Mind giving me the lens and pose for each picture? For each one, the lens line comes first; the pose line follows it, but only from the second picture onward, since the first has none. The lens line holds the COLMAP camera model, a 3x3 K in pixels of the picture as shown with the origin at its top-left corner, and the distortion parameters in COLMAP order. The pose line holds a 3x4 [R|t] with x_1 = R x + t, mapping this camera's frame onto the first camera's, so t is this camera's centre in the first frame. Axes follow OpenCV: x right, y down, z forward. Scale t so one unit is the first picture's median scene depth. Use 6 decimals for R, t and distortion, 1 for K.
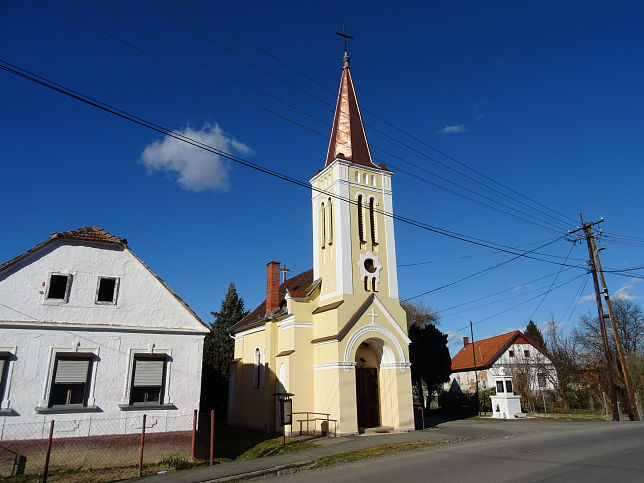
lens RADIAL K [[480.3, 0, 322.0], [0, 480.3, 241.5], [0, 0, 1]] dist [0.002760, 0.000174]
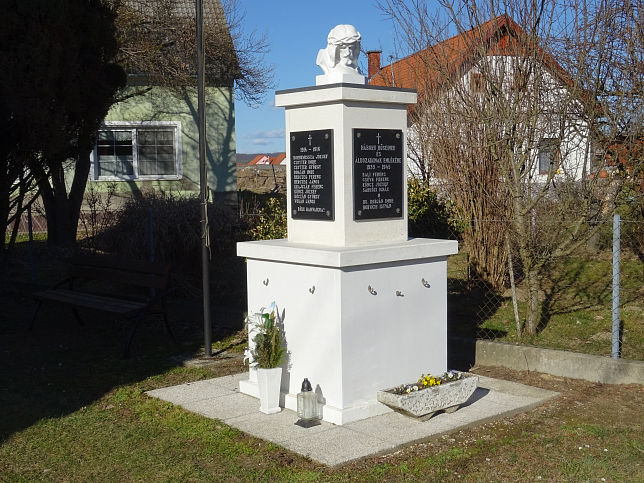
lens RADIAL K [[828.8, 0, 322.0], [0, 828.8, 241.5], [0, 0, 1]] dist [0.003282, 0.001791]
pose [[0.985506, -0.014586, 0.169012, 0.333017], [-0.048265, 0.931013, 0.361781, 0.237102], [-0.162629, -0.364695, 0.916815, 0.786309]]
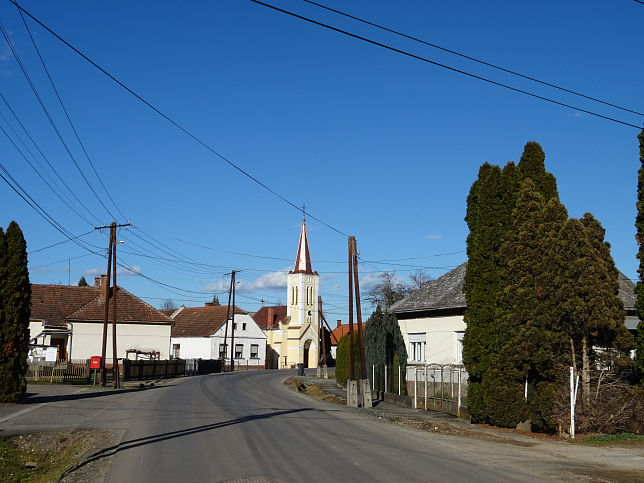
lens RADIAL K [[796.2, 0, 322.0], [0, 796.2, 241.5], [0, 0, 1]] dist [-0.002656, -0.000861]
pose [[0.962996, 0.073652, 0.259257, -1.314558], [-0.116067, 0.981496, 0.152294, -1.327648], [-0.243243, -0.176750, 0.953726, -4.167475]]
